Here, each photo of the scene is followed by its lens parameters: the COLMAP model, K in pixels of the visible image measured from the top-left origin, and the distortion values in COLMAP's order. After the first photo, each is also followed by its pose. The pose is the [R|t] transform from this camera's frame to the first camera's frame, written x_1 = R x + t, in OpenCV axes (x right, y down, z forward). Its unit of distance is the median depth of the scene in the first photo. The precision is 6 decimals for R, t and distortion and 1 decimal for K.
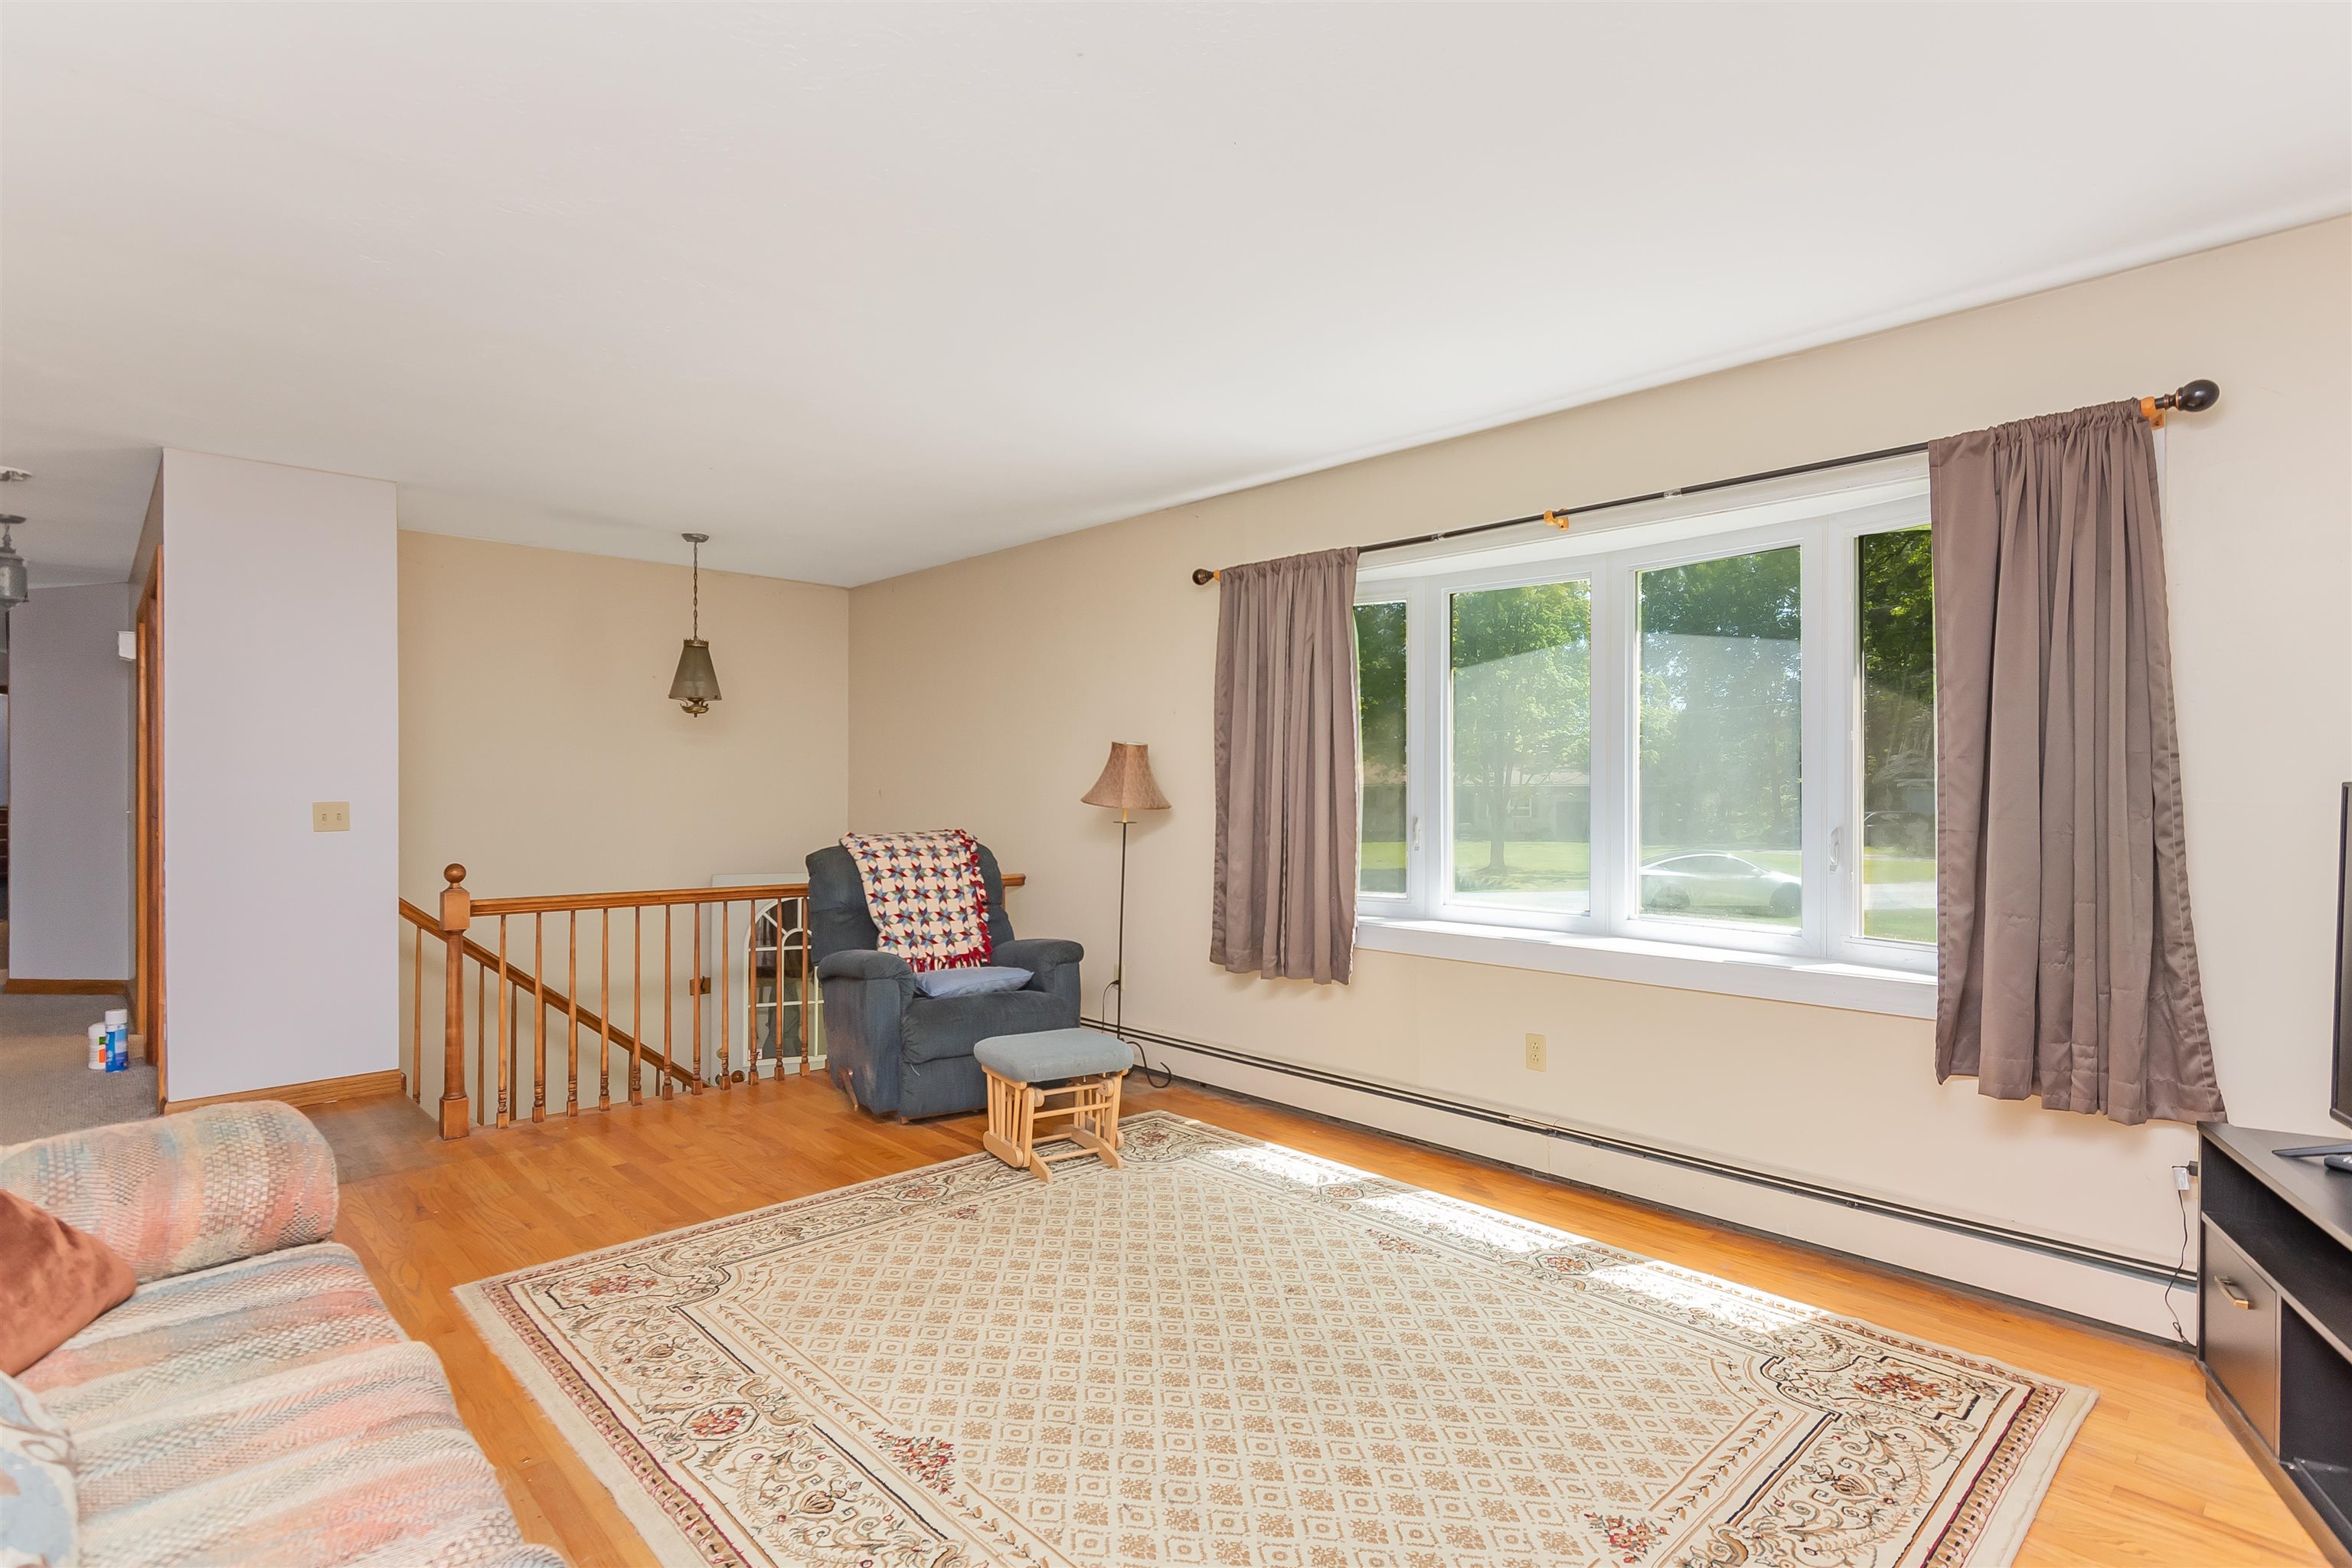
lens RADIAL K [[1144.3, 0, 1174.8], [0, 1144.3, 780.5], [0, 0, 1]] dist [-0.001578, 0.000186]
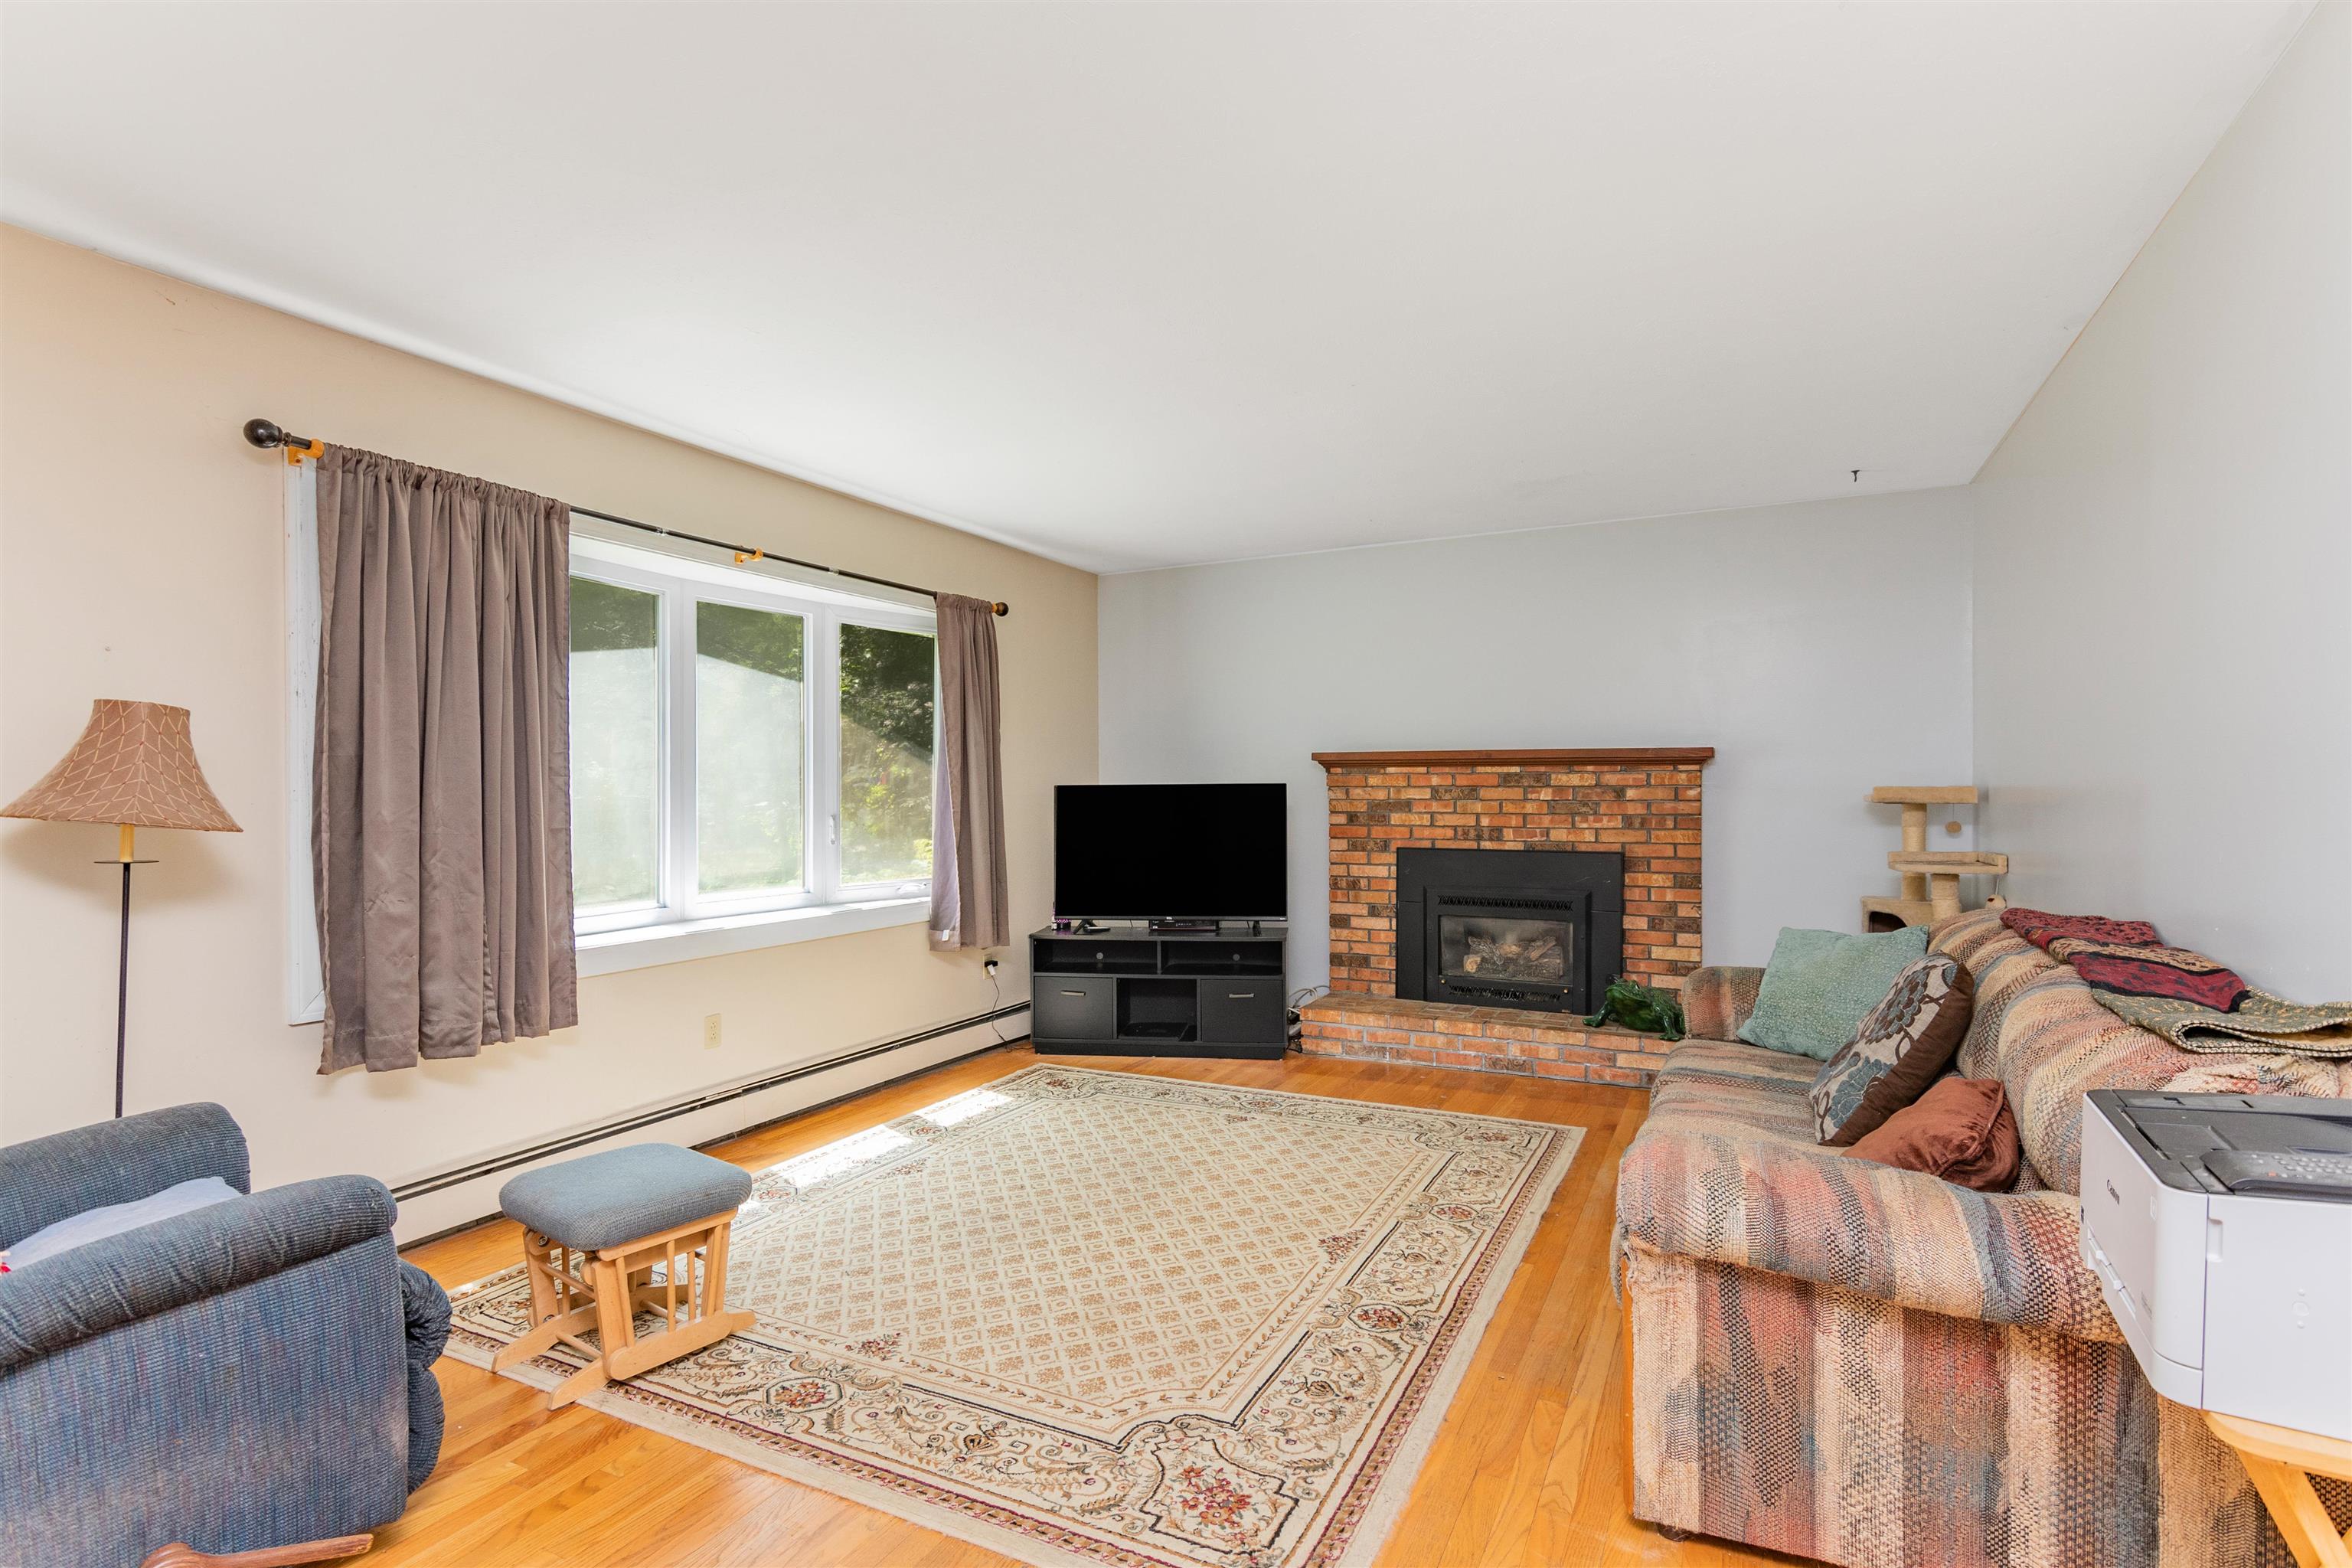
lens RADIAL K [[1144.3, 0, 1174.8], [0, 1144.3, 780.5], [0, 0, 1]] dist [-0.001578, 0.000186]
pose [[-0.327183, 0.002986, 0.944956, -1.116018], [-0.003799, 0.999983, -0.004475, 0.001600], [-0.944953, -0.005054, -0.327166, 1.219156]]
